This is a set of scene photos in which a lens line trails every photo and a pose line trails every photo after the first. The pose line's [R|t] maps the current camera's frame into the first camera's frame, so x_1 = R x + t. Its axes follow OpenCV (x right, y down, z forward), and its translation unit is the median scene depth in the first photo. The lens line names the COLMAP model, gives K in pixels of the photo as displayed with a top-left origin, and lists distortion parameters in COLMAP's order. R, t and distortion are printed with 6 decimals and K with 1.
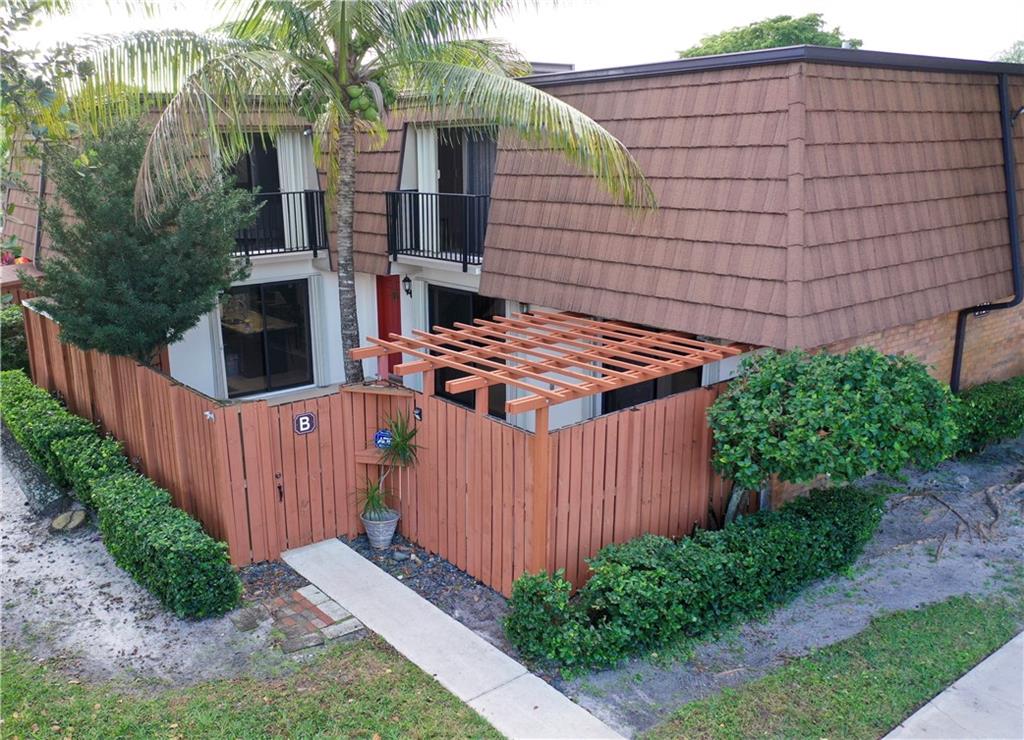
lens RADIAL K [[846.0, 0, 458.5], [0, 846.0, 382.0], [0, 0, 1]] dist [-0.008482, -0.002828]
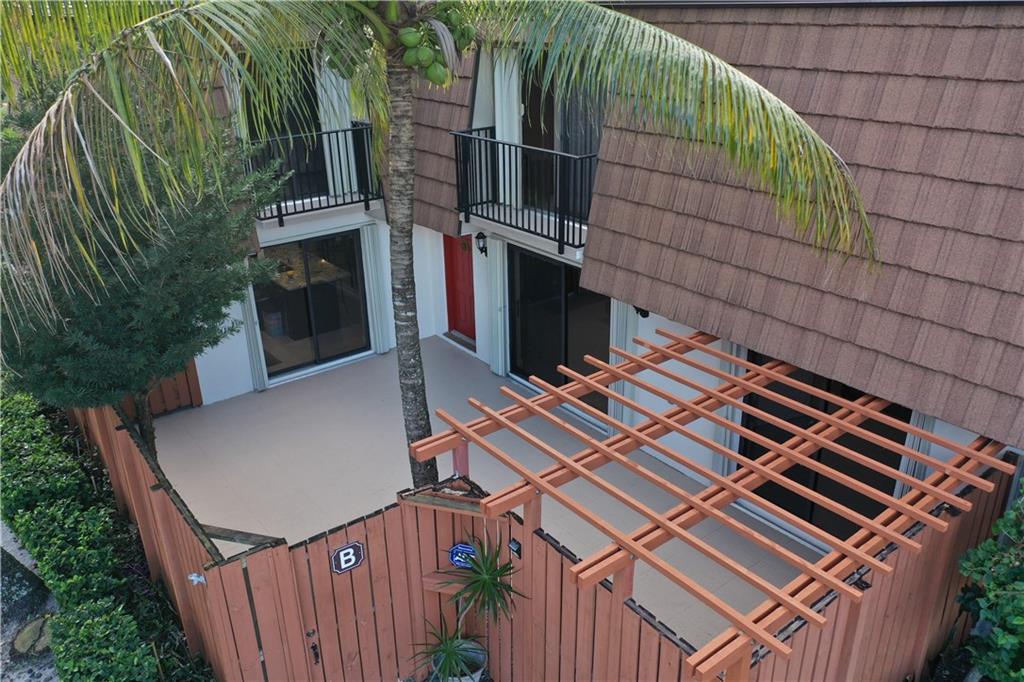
lens RADIAL K [[784.4, 0, 512.0], [0, 784.4, 341.0], [0, 0, 1]] dist [-0.000916, 0.000606]
pose [[0.999982, -0.002877, -0.005239, -0.032865], [0.003581, 0.990160, 0.139895, -0.150489], [0.004785, -0.139912, 0.990152, 0.286701]]
